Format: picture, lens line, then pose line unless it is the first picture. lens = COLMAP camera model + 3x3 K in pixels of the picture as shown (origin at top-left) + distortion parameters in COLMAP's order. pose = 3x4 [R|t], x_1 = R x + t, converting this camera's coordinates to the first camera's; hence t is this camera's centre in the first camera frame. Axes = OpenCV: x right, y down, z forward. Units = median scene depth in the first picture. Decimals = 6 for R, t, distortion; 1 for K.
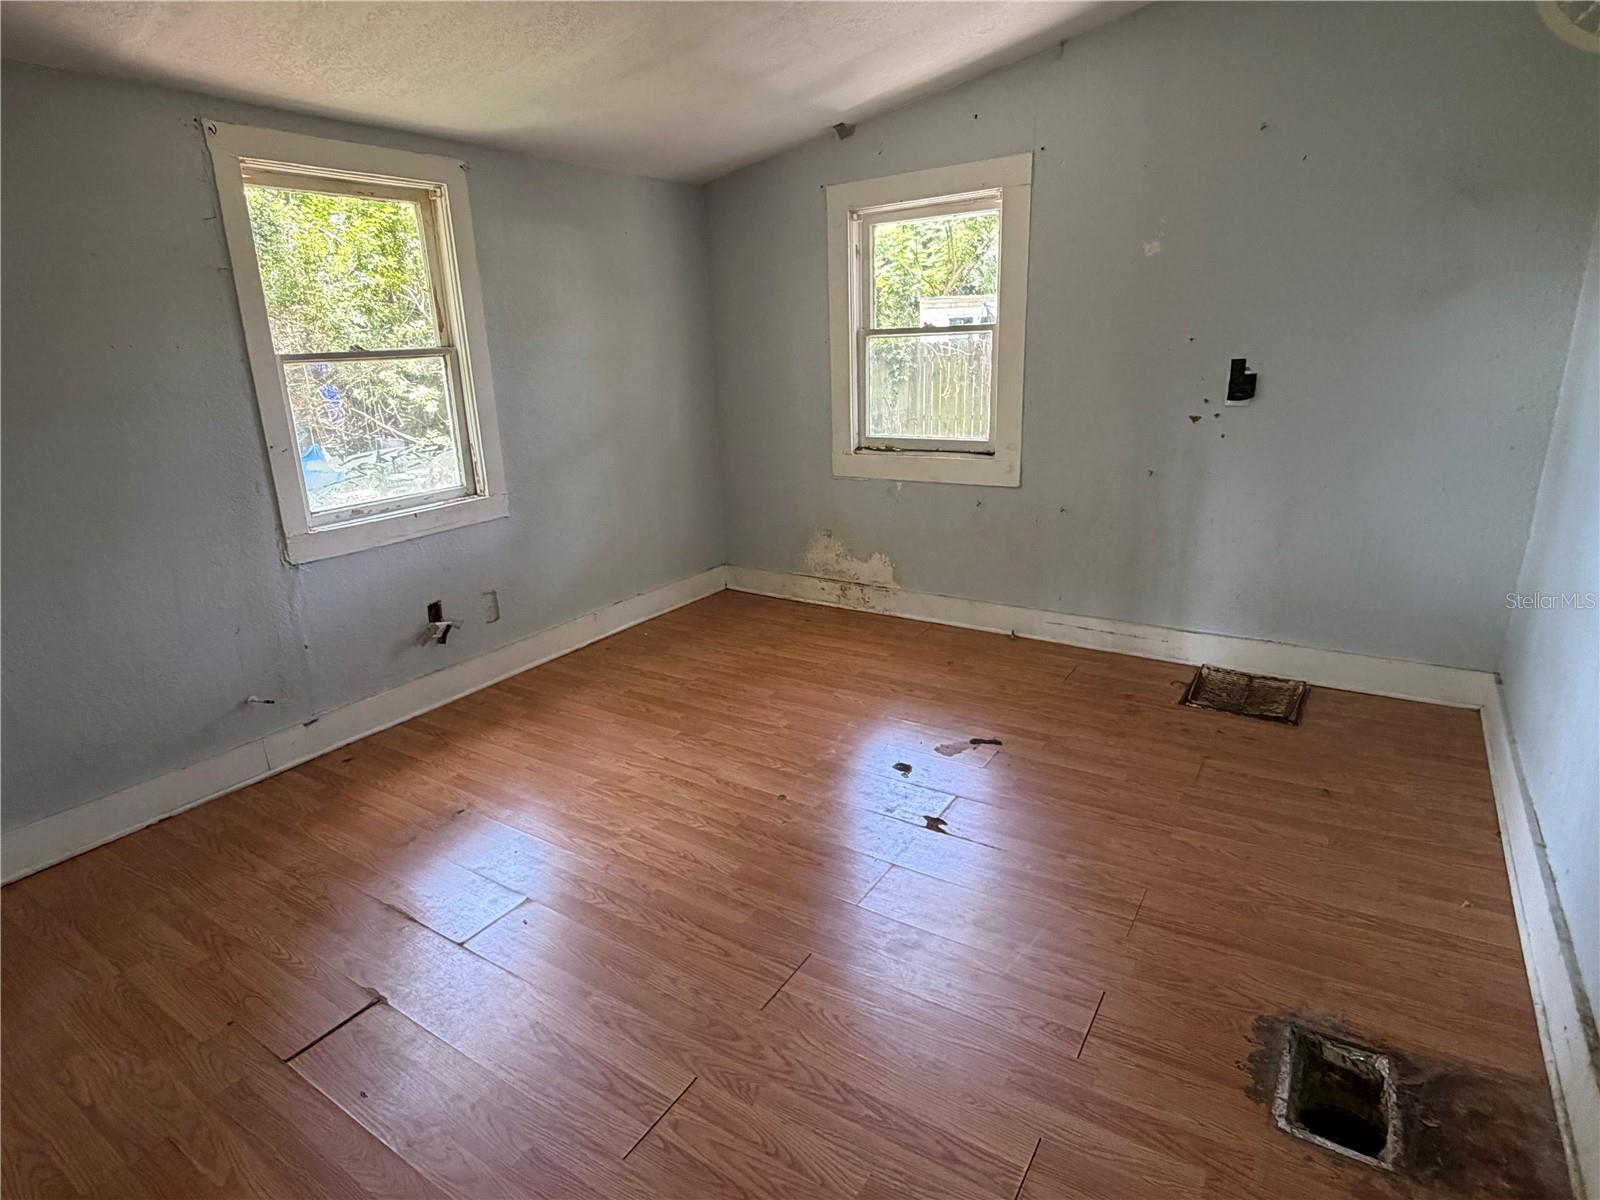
lens RADIAL K [[852.9, 0, 797.1], [0, 852.9, 596.8], [0, 0, 1]] dist [-0.000290, -0.000723]
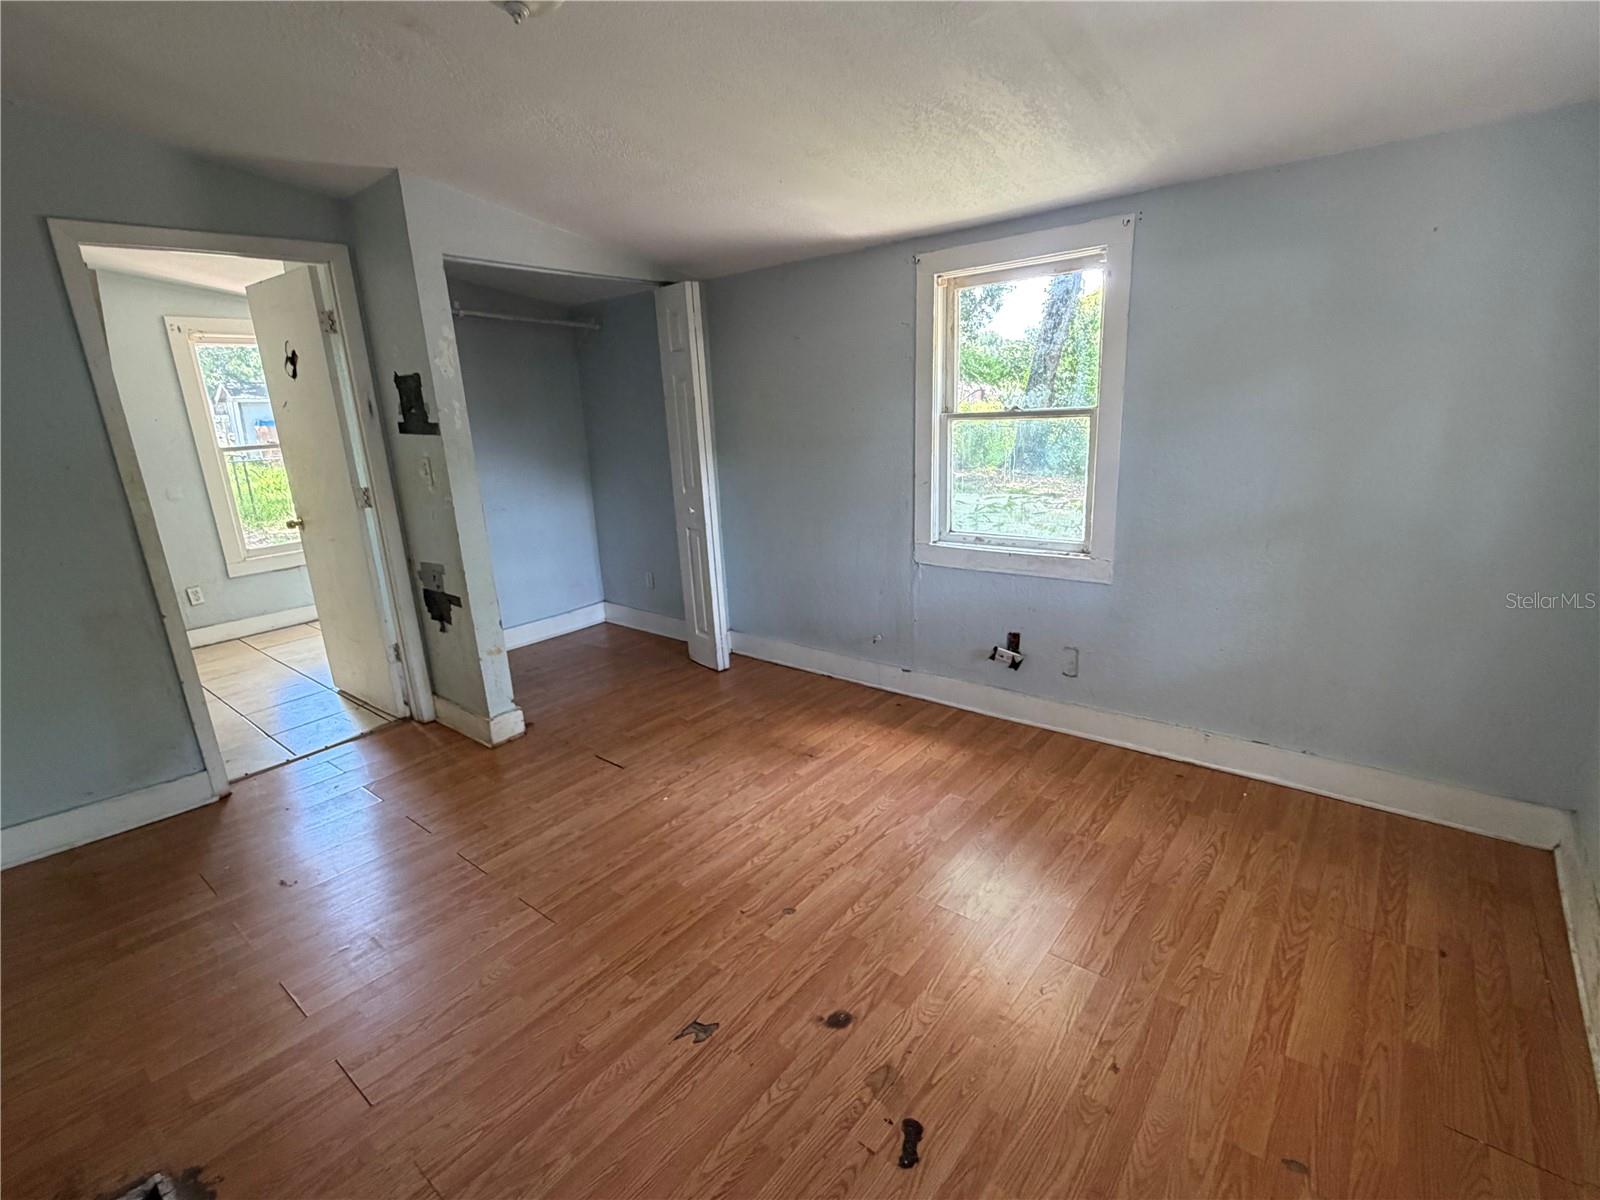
lens RADIAL K [[746.9, 0, 798.0], [0, 746.9, 600.3], [0, 0, 1]] dist [-0.005605, -0.001354]
pose [[-0.106564, 0.301643, -0.947447, 0.555010], [-0.234367, 0.918404, 0.318756, -0.294888], [0.966290, 0.256018, -0.027174, 0.775034]]
